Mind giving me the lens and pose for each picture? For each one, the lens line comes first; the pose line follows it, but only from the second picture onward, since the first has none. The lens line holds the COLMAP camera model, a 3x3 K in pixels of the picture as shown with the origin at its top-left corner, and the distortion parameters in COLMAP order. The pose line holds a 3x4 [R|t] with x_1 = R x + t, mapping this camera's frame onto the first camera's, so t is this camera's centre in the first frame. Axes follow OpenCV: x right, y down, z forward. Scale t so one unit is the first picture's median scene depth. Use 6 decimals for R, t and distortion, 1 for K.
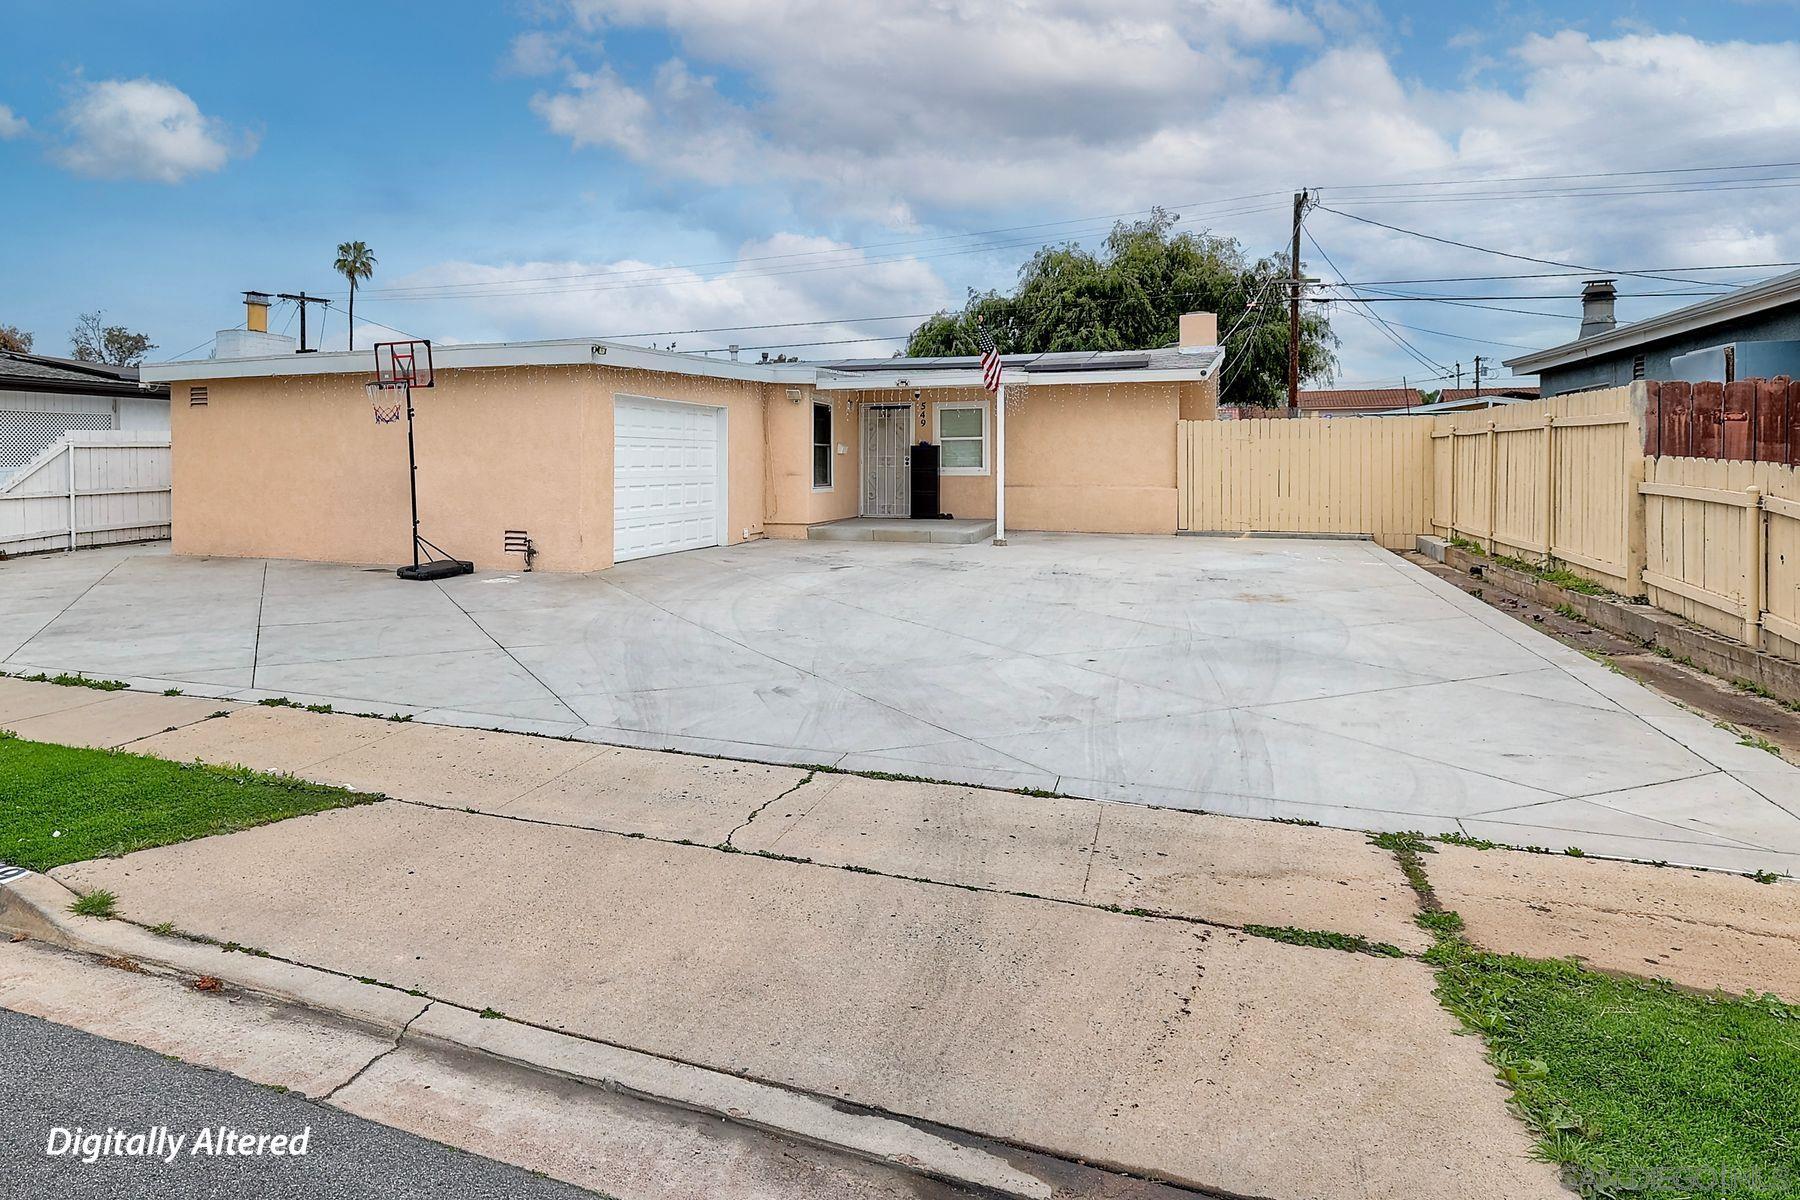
lens RADIAL K [[1130.6, 0, 661.8], [0, 1130.6, 465.9], [0, 0, 1]] dist [0.005570, 0.001111]
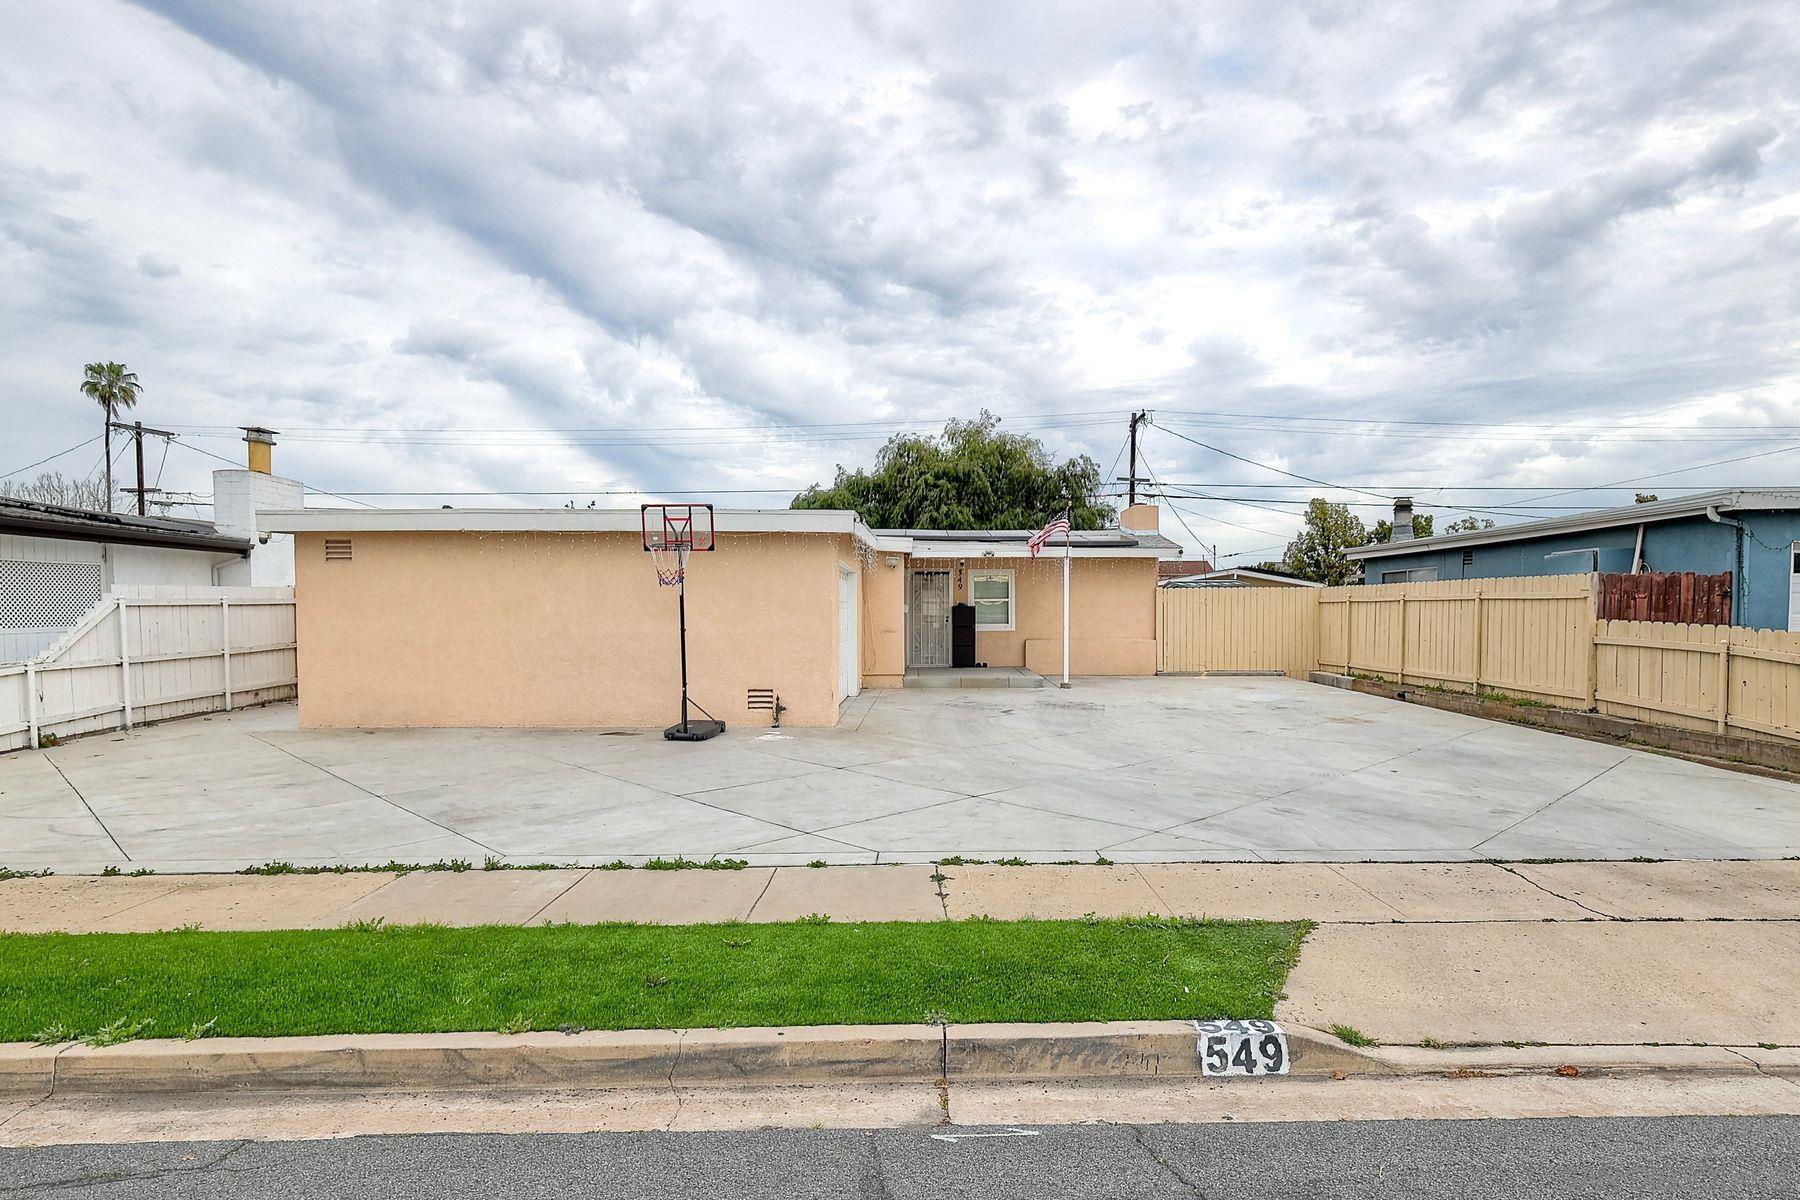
lens RADIAL K [[1016.6, 0, 927.9], [0, 1016.6, 643.2], [0, 0, 1]] dist [0.003163, 0.000183]
pose [[0.899445, -0.012395, 0.436859, -0.317052], [0.001323, 0.999670, 0.025641, -0.007292], [-0.437032, -0.022485, 0.899165, 0.068367]]
